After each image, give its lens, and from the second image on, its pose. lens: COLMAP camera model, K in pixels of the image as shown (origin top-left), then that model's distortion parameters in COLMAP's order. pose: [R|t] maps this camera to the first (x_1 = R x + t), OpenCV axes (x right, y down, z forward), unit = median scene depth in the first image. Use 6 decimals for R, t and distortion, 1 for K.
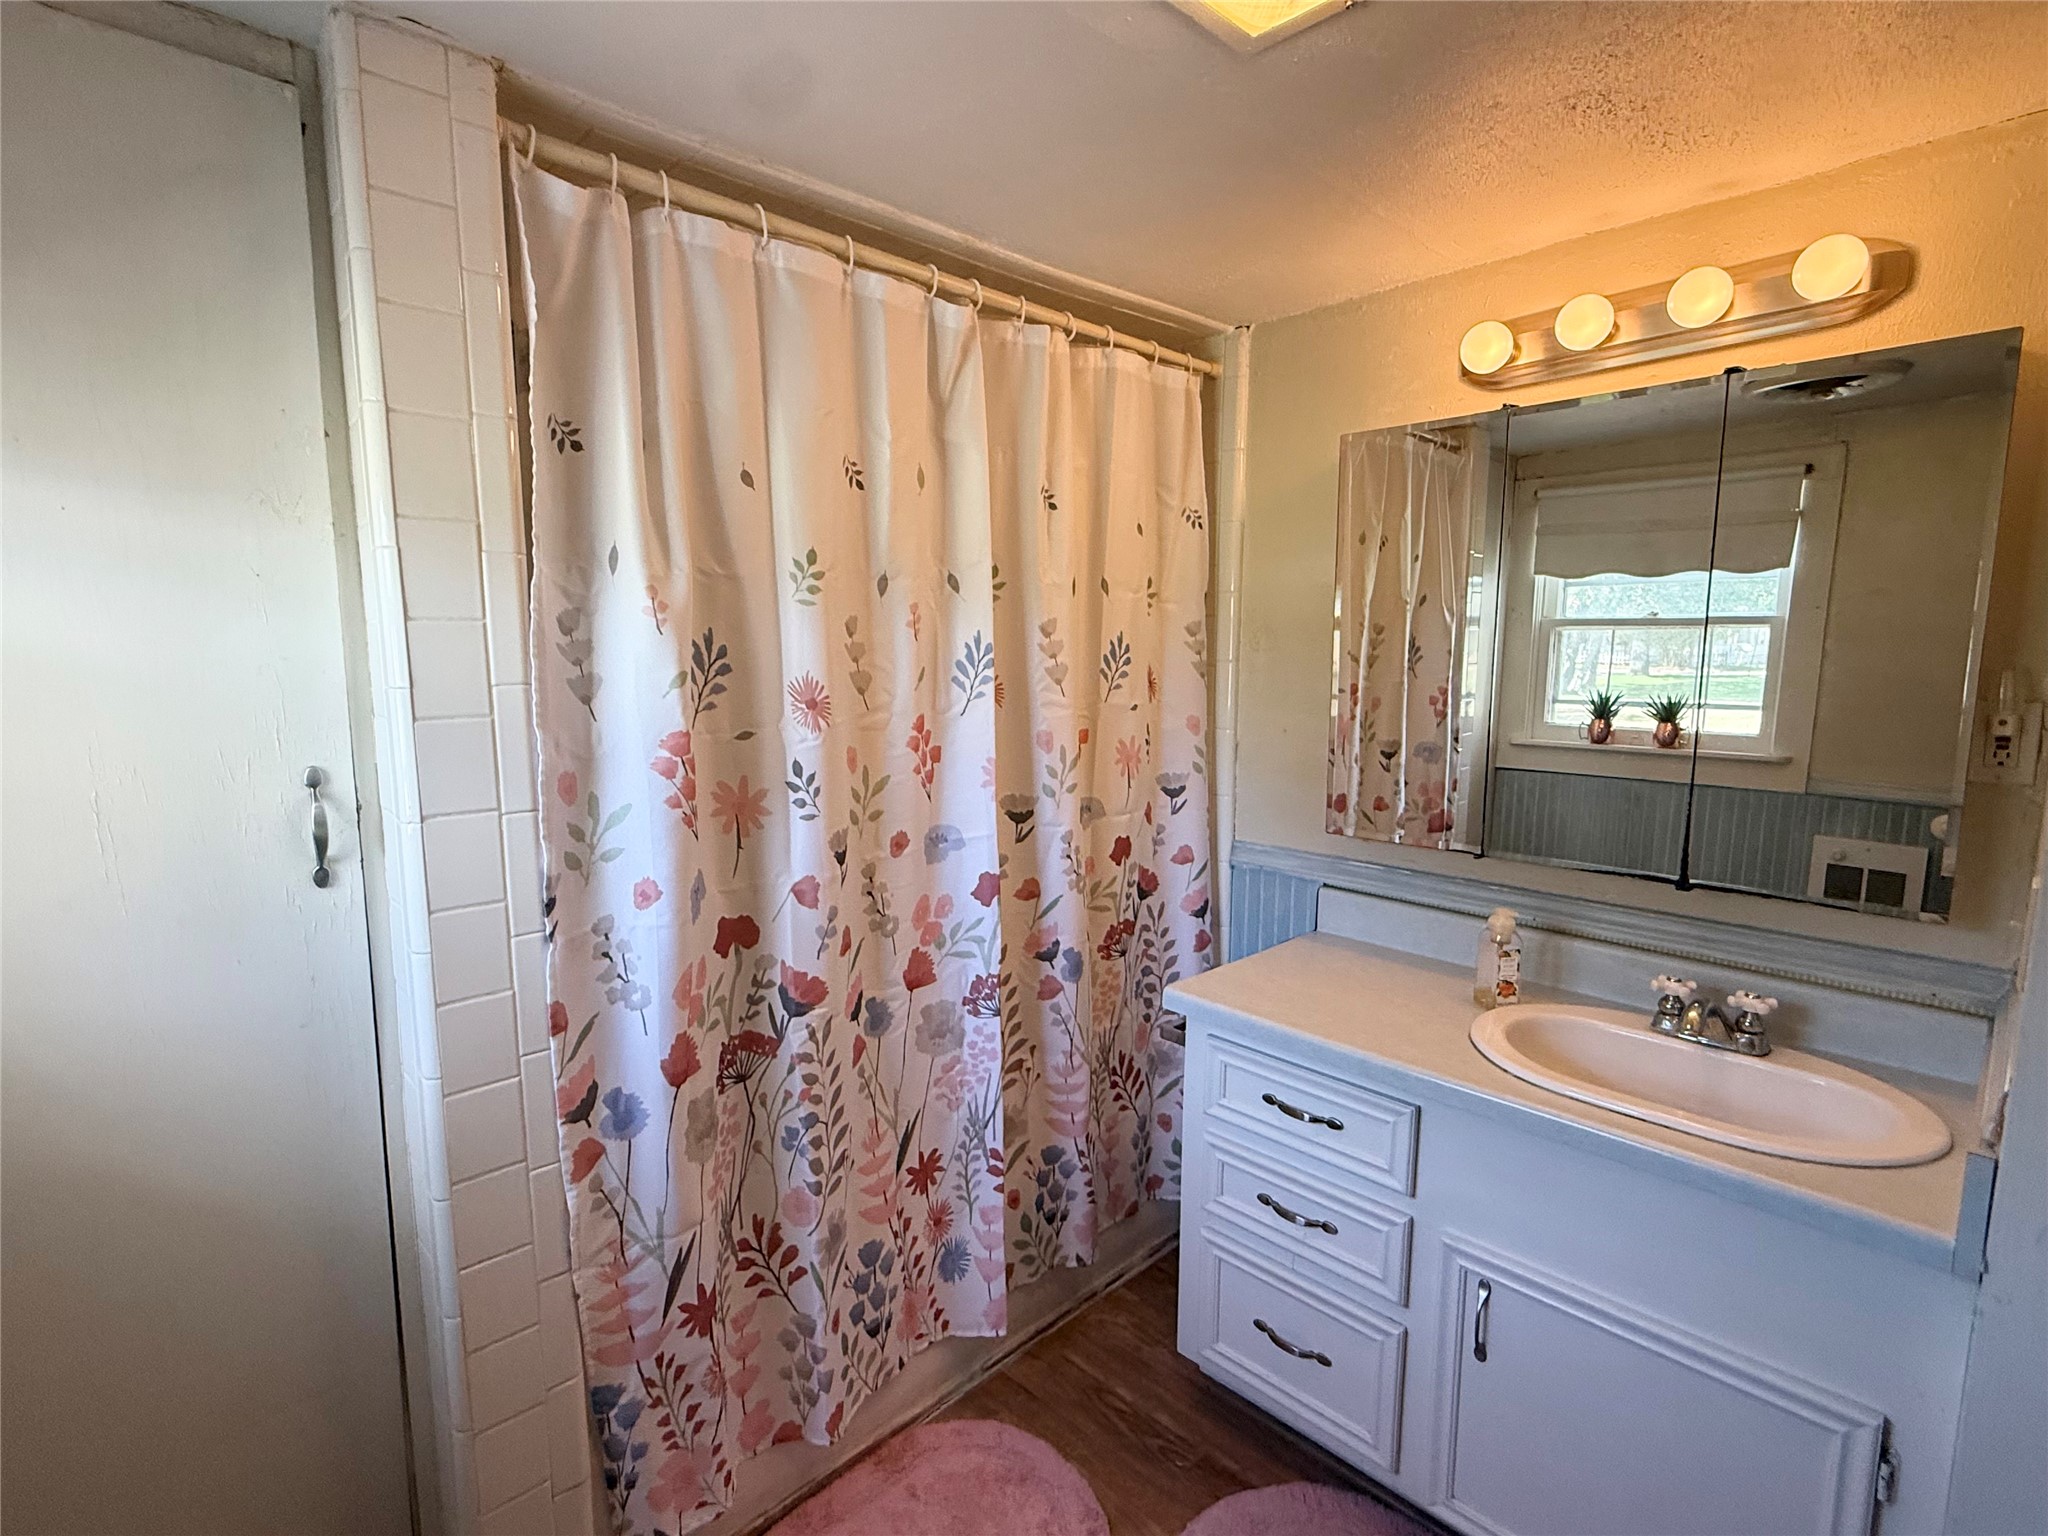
lens RADIAL K [[991.5, 0, 1023.2], [0, 991.5, 773.9], [0, 0, 1]] dist [0.001052, -0.001674]
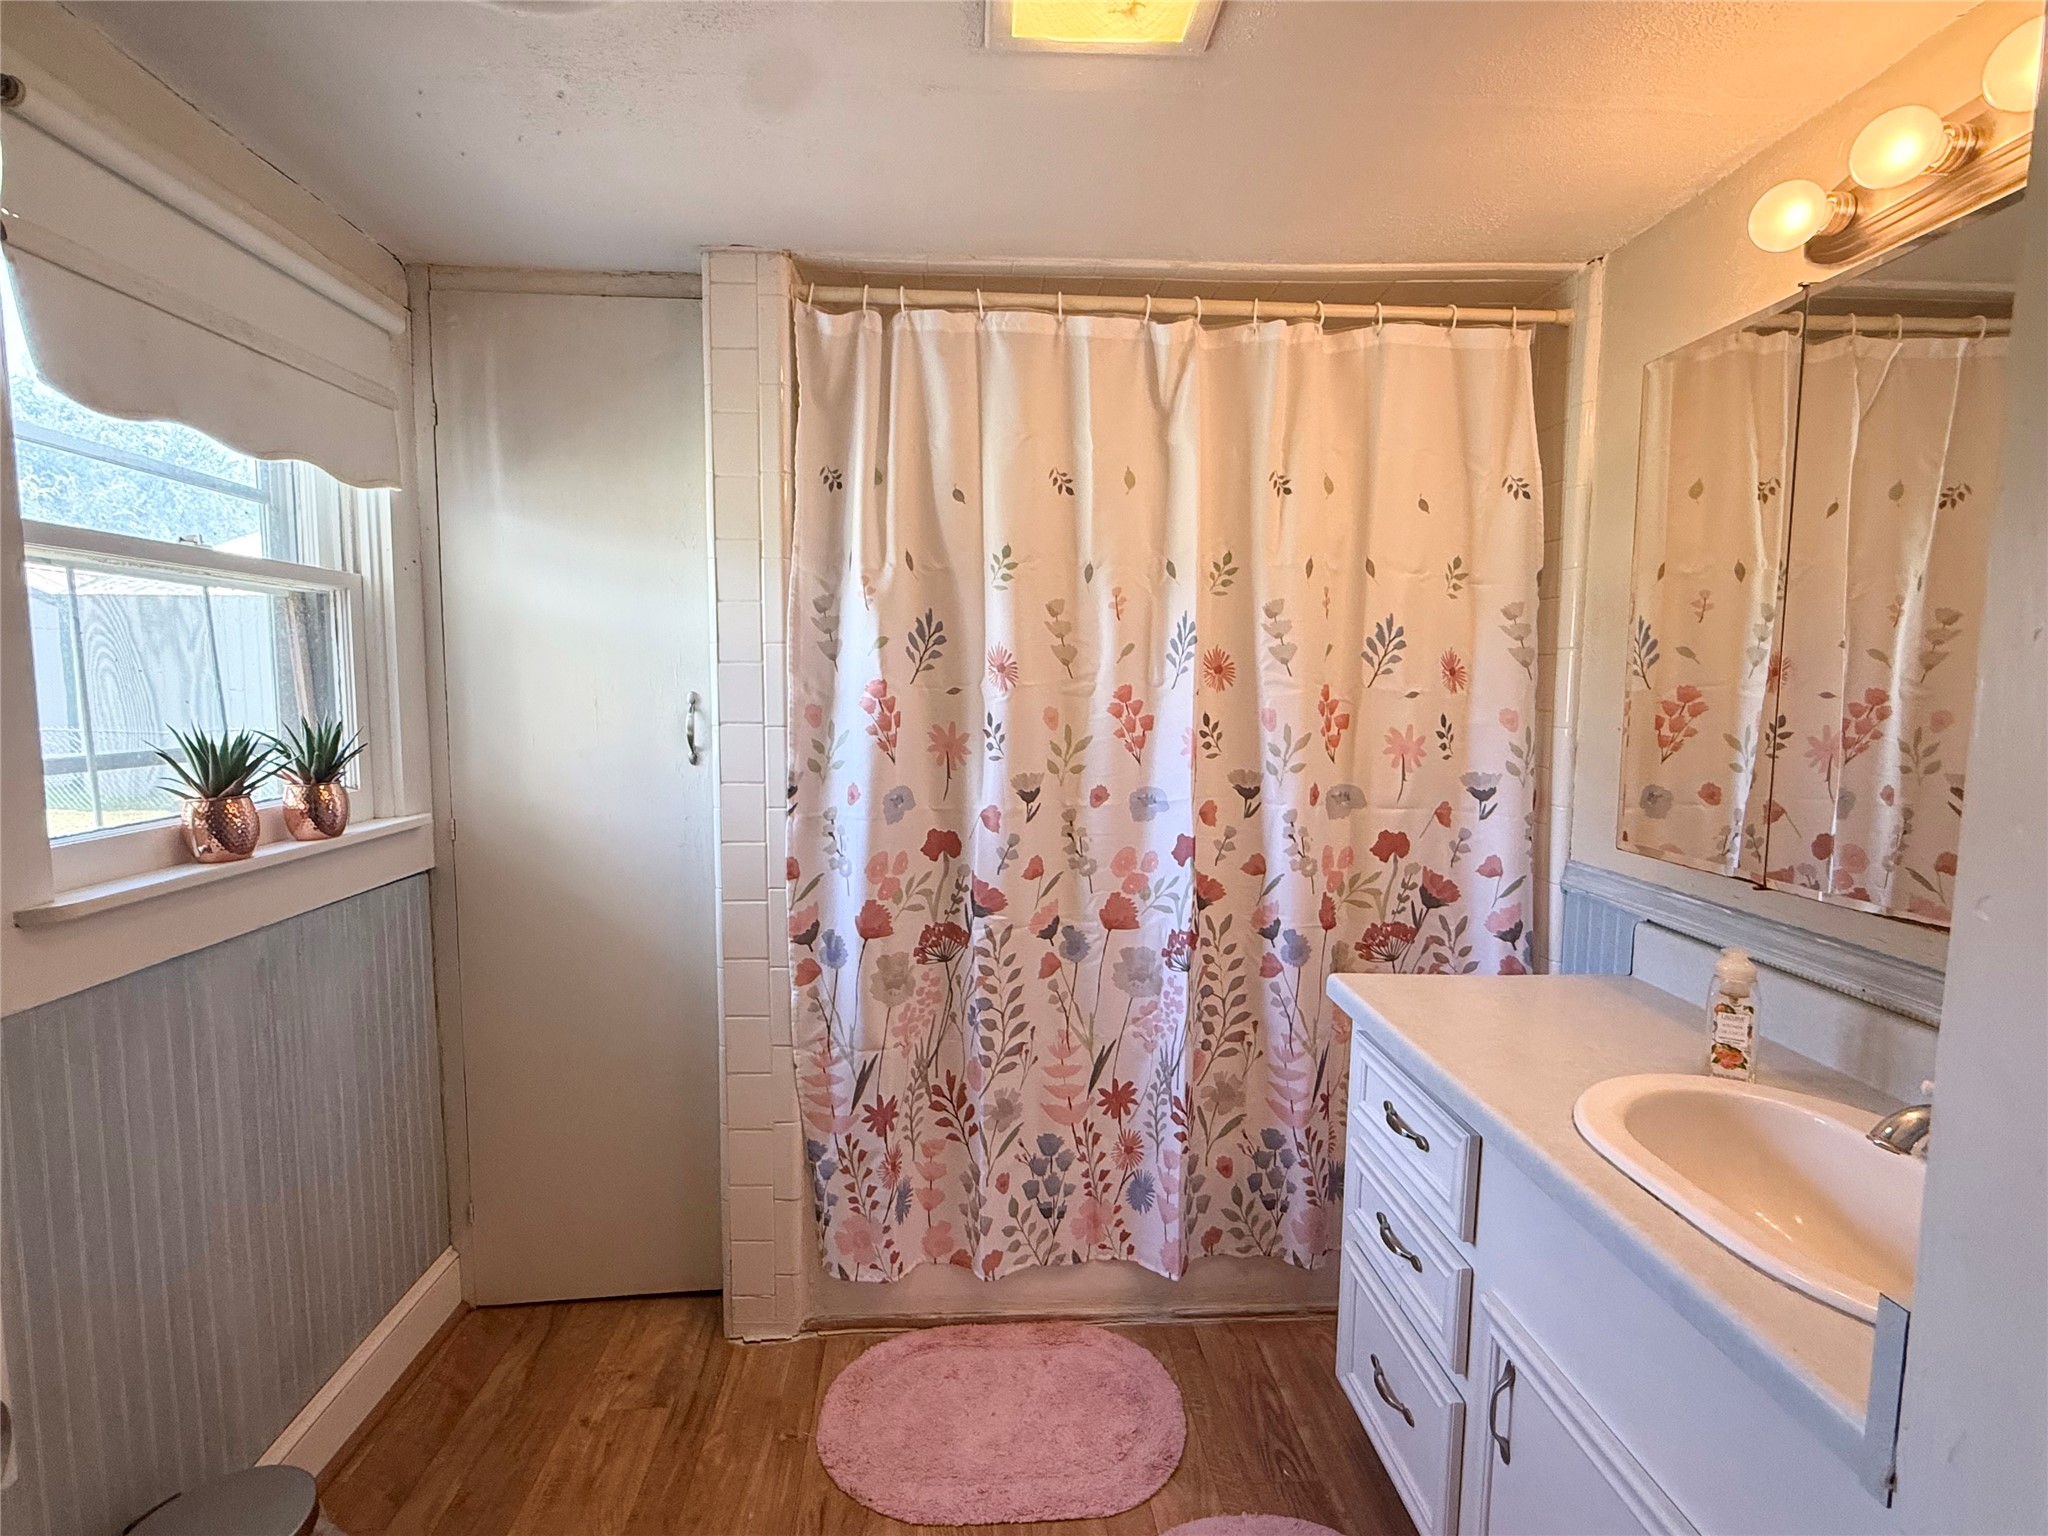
lens RADIAL K [[991.5, 0, 1020.6], [0, 991.5, 768.6], [0, 0, 1]] dist [0.001052, -0.001674]
pose [[0.750307, 0.064523, -0.657933, 0.564119], [-0.096192, 0.995289, -0.012090, 0.061200], [0.654054, 0.072359, 0.752979, 0.069451]]
